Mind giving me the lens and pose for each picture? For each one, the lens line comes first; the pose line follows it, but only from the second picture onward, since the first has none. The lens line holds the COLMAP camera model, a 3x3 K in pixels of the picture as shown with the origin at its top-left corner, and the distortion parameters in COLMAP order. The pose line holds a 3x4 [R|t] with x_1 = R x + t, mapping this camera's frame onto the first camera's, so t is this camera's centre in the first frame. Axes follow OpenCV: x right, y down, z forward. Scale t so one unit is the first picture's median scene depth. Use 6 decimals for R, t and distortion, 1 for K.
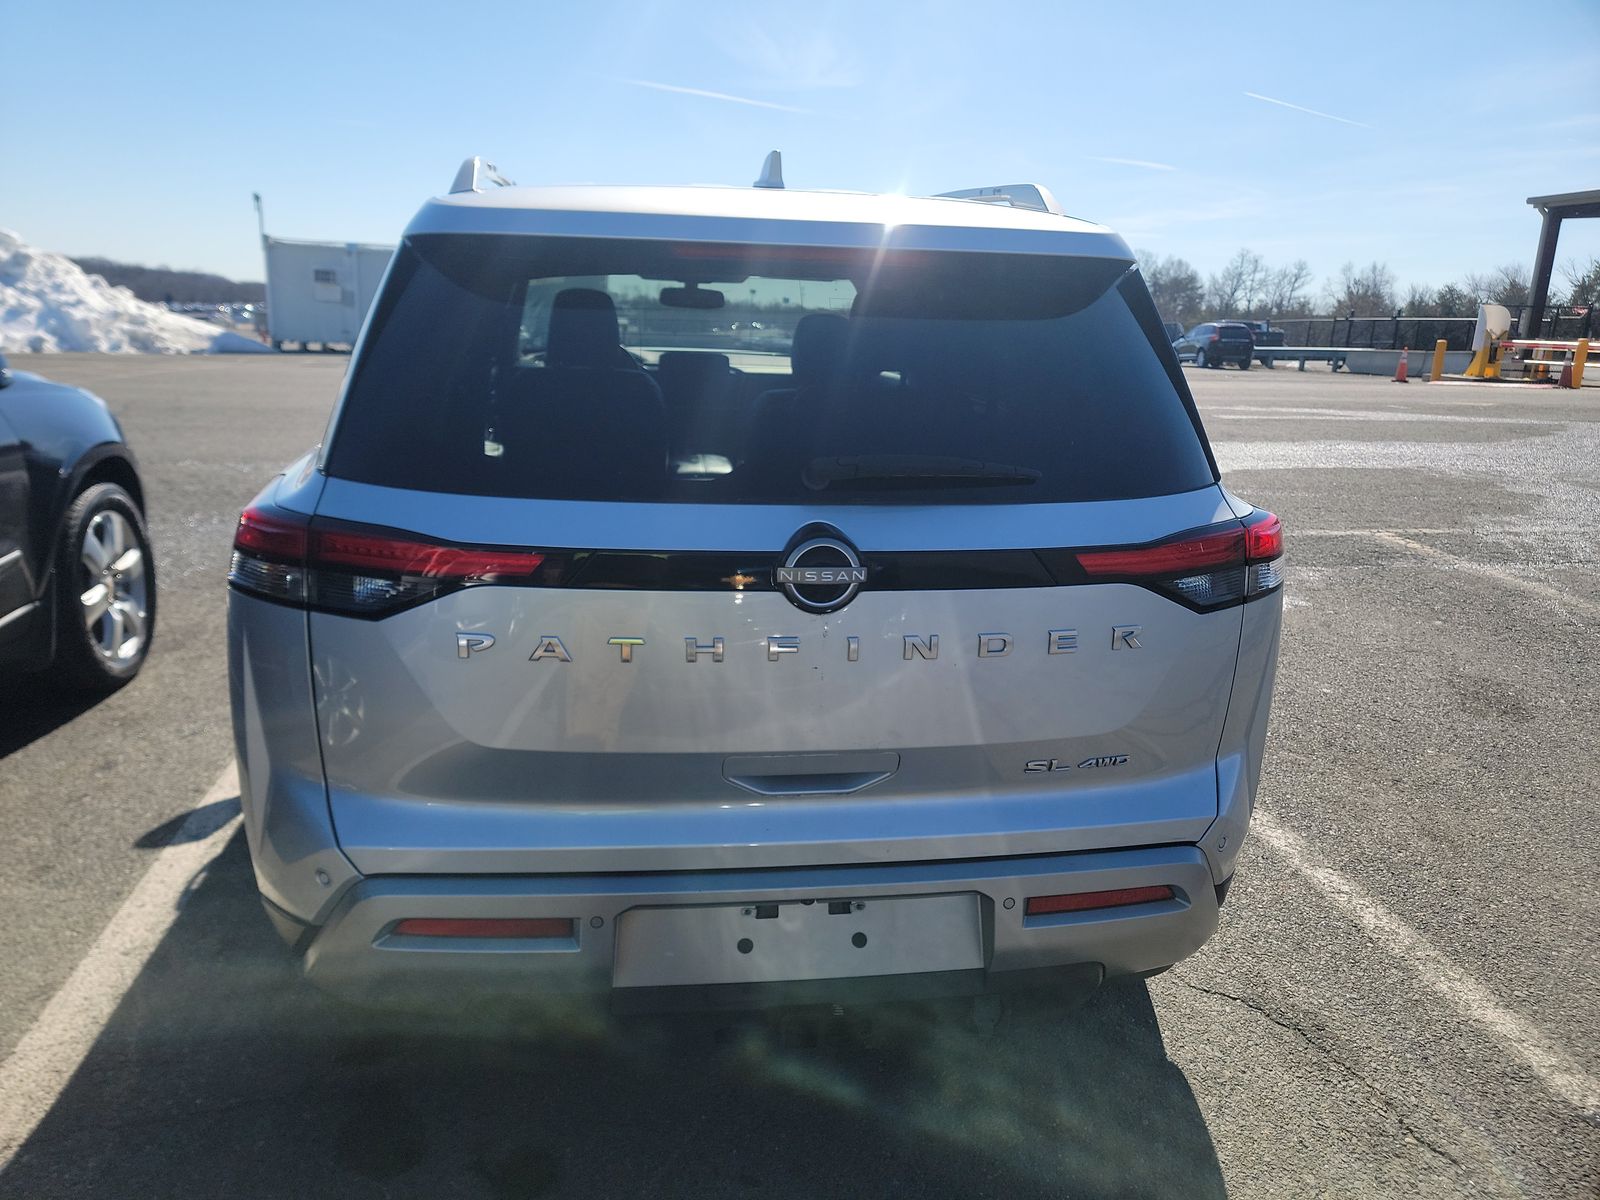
lens RADIAL K [[1096.5, 0, 800.6], [0, 1096.5, 587.4], [0, 0, 1]] dist [0.031701, -0.039955]
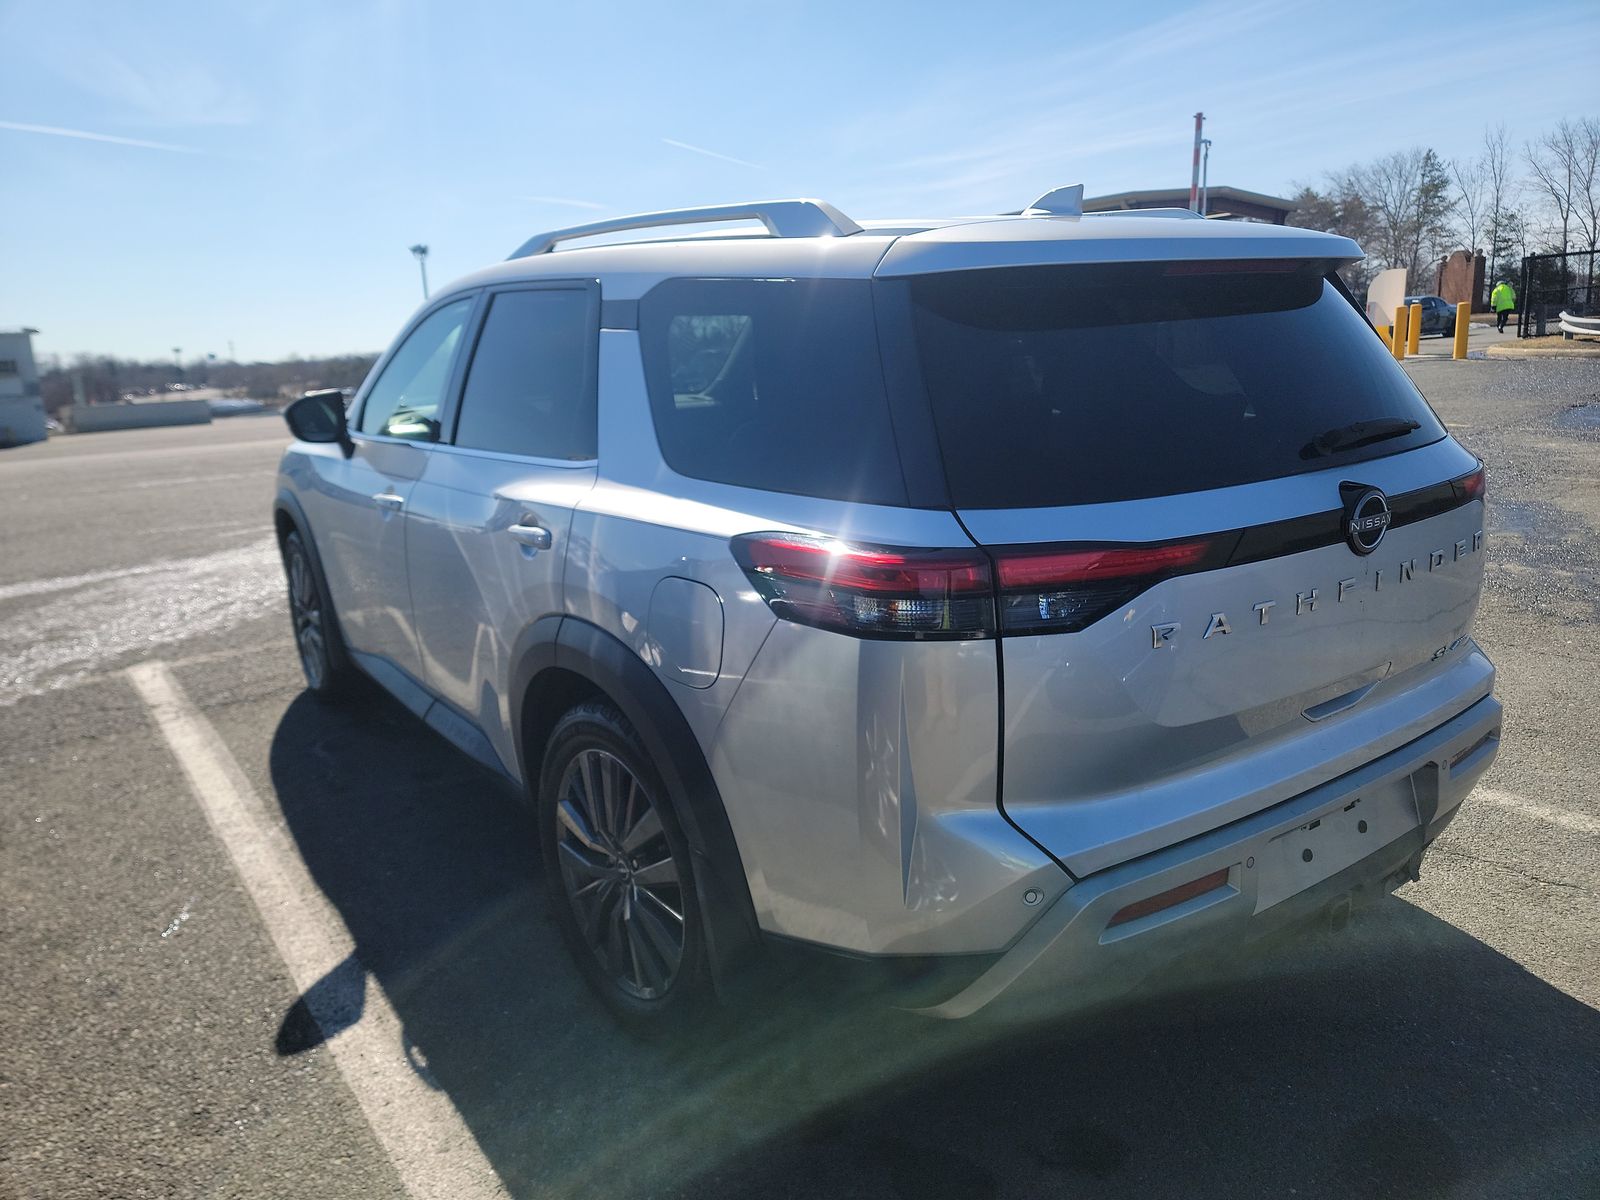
lens RADIAL K [[1096.5, 0, 805.8], [0, 1096.5, 609.5], [0, 0, 1]] dist [0.031701, -0.039955]
pose [[0.888100, -0.190661, 0.418243, -0.791831], [0.193513, 0.980436, 0.036038, -0.060521], [-0.416932, 0.048930, 0.907620, 0.126247]]
